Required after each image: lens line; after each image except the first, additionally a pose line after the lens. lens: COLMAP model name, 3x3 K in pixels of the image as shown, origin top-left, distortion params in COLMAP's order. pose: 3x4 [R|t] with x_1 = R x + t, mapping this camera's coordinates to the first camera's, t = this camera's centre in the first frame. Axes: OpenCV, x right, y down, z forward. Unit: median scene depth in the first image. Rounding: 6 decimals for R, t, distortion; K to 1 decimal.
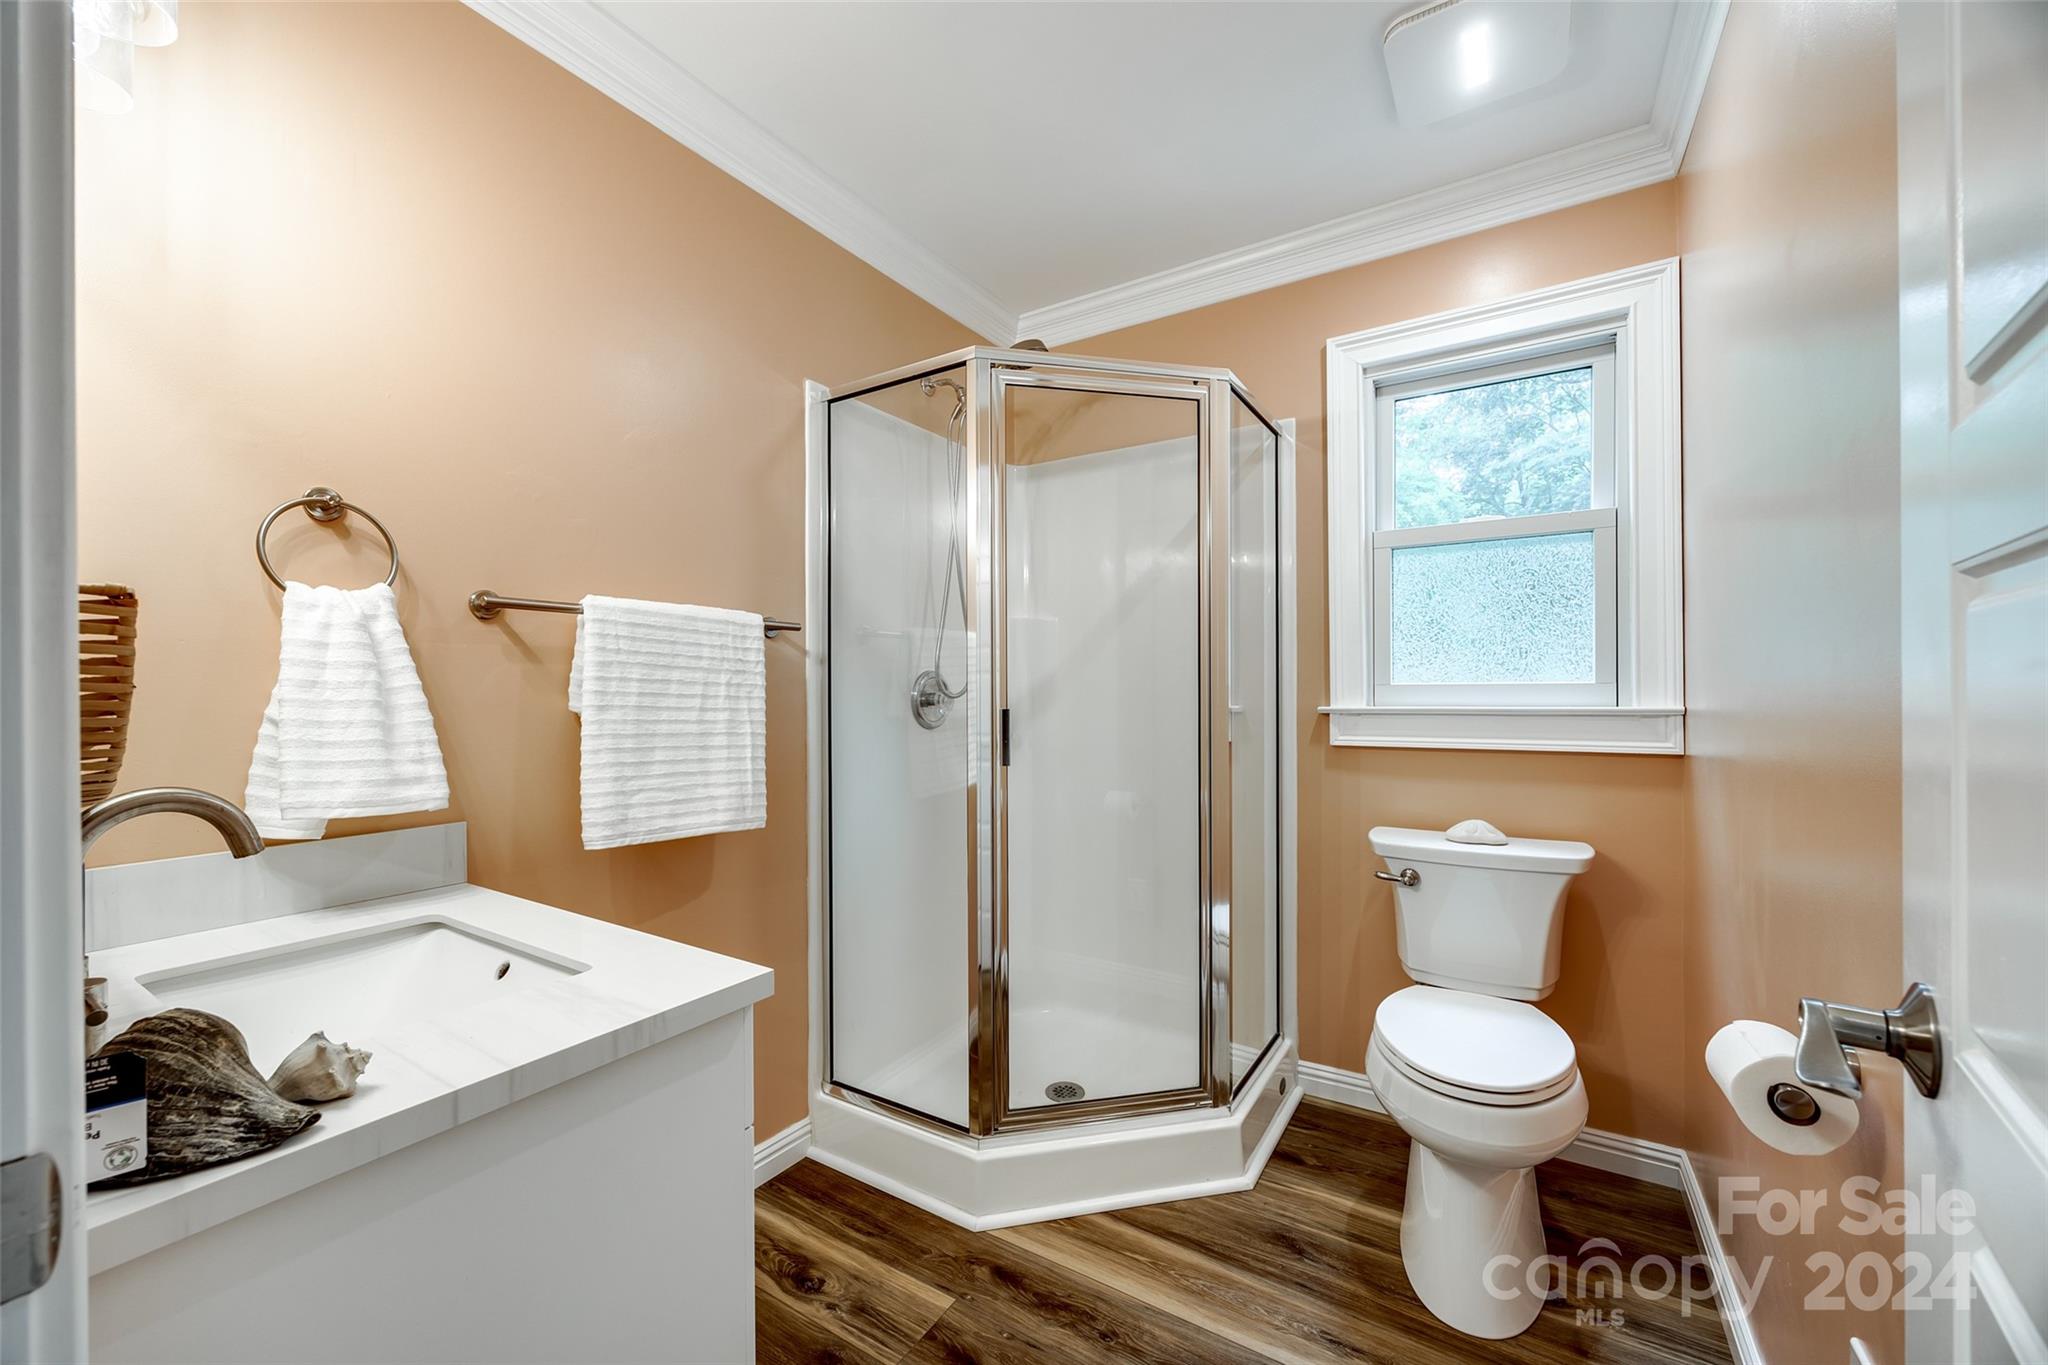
lens RADIAL K [[786.6, 0, 1022.3], [0, 786.6, 676.5], [0, 0, 1]] dist [-0.001073, -0.000999]
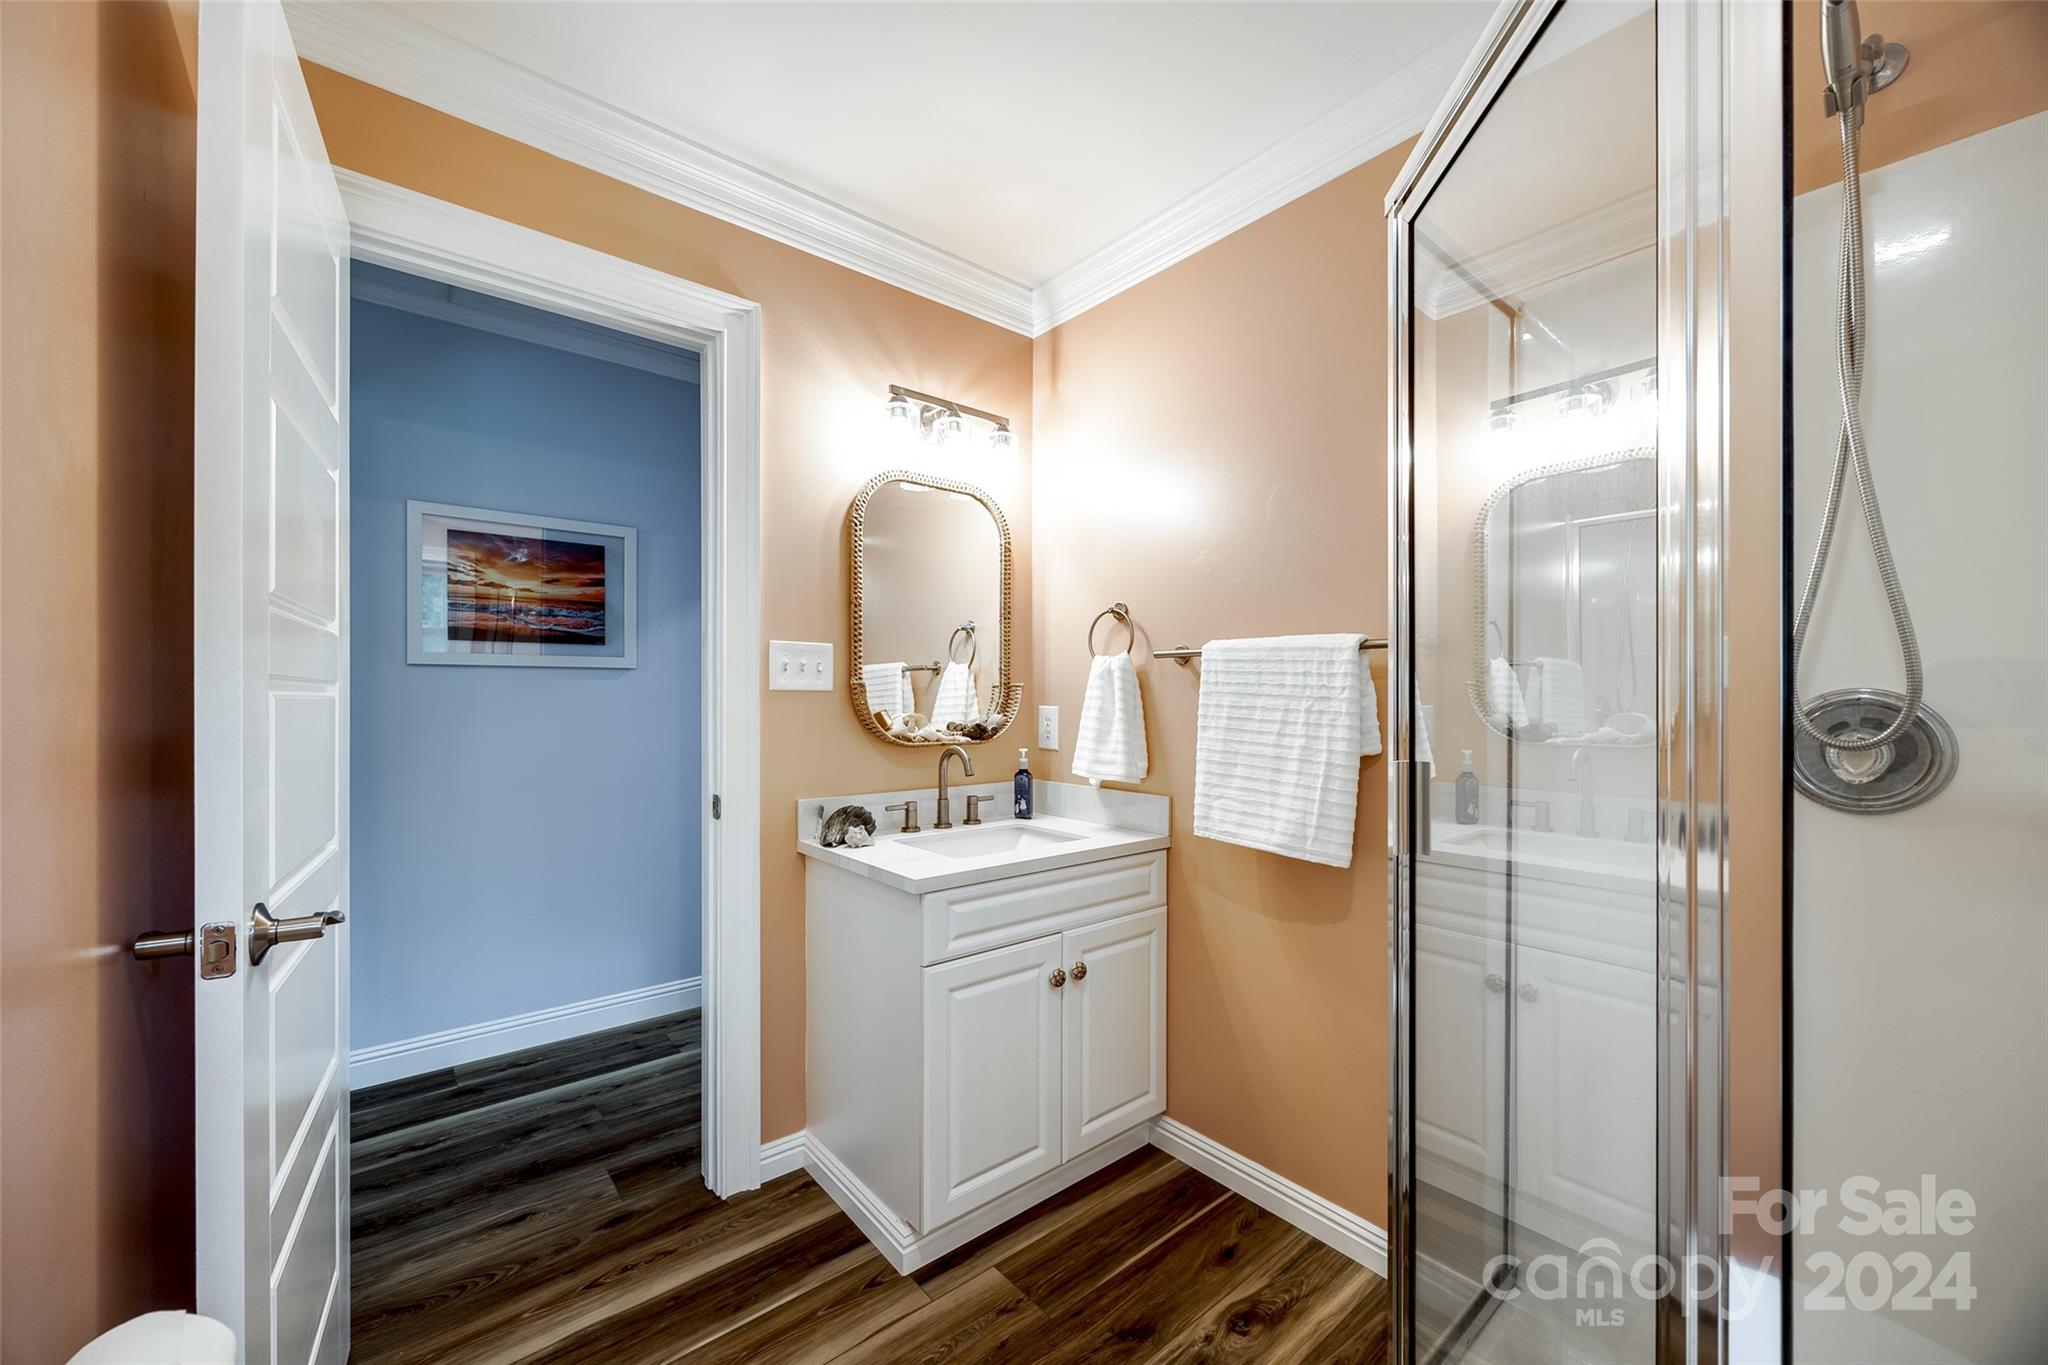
lens RADIAL K [[786.6, 0, 1010.9], [0, 786.6, 699.0], [0, 0, 1]] dist [-0.001073, -0.000999]
pose [[-0.295377, -0.002462, -0.955378, 0.721112], [0.003738, 0.999986, -0.003733, -0.003410], [0.955373, -0.004674, -0.295364, 0.977664]]
